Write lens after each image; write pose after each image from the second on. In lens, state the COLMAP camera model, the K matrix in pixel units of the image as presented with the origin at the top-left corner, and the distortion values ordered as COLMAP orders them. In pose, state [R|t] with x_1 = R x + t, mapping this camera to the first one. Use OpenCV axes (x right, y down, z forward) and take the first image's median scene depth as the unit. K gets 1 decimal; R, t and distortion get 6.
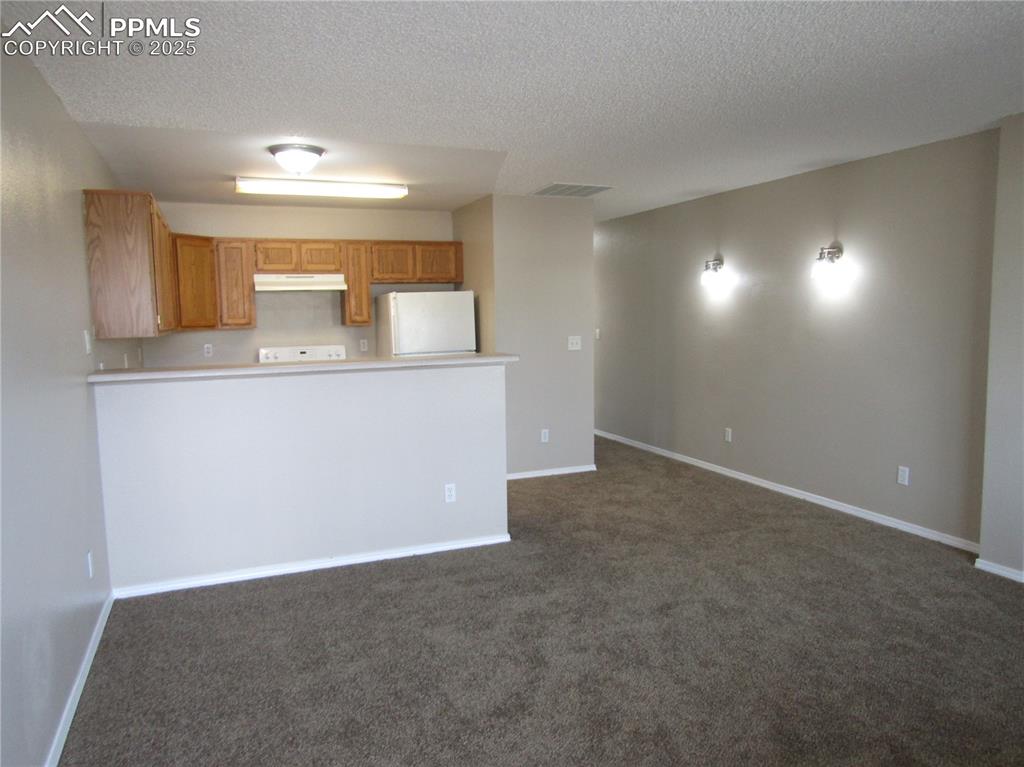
lens RADIAL K [[729.1, 0, 514.3], [0, 729.1, 382.8], [0, 0, 1]] dist [-0.009104, -0.004218]
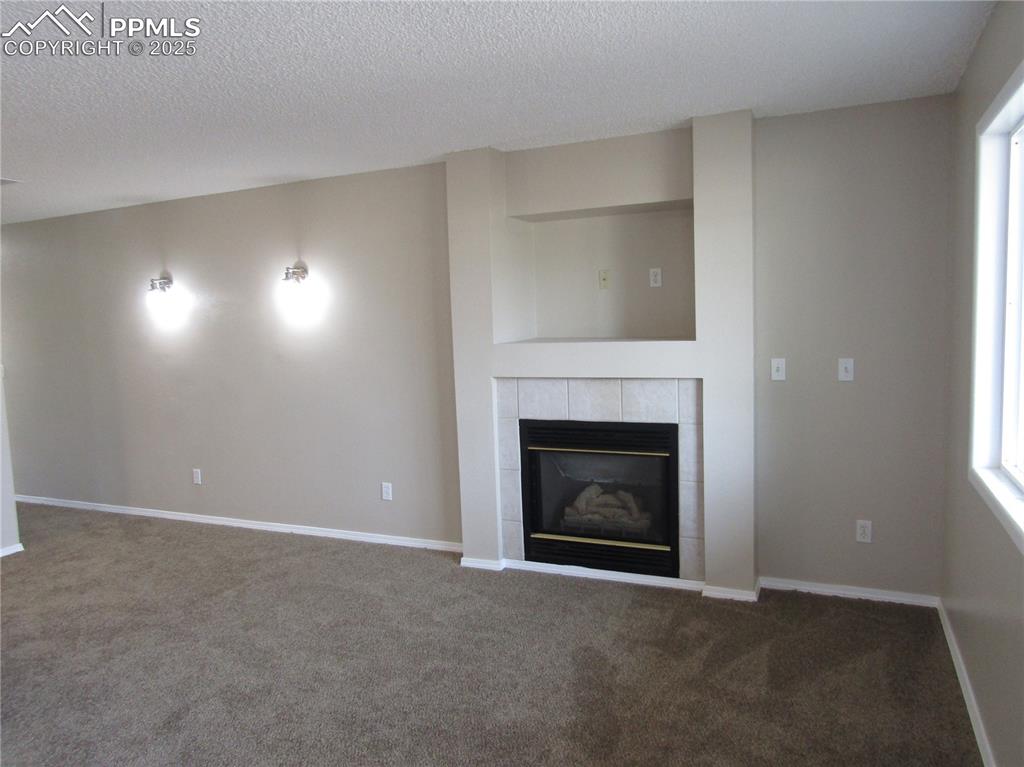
lens RADIAL K [[729.1, 0, 514.3], [0, 729.1, 382.8], [0, 0, 1]] dist [-0.009104, -0.004218]
pose [[0.729048, -0.078577, 0.679937, -0.023377], [0.095248, 0.995370, 0.012902, -0.023190], [-0.677803, 0.055356, 0.733157, 0.128542]]
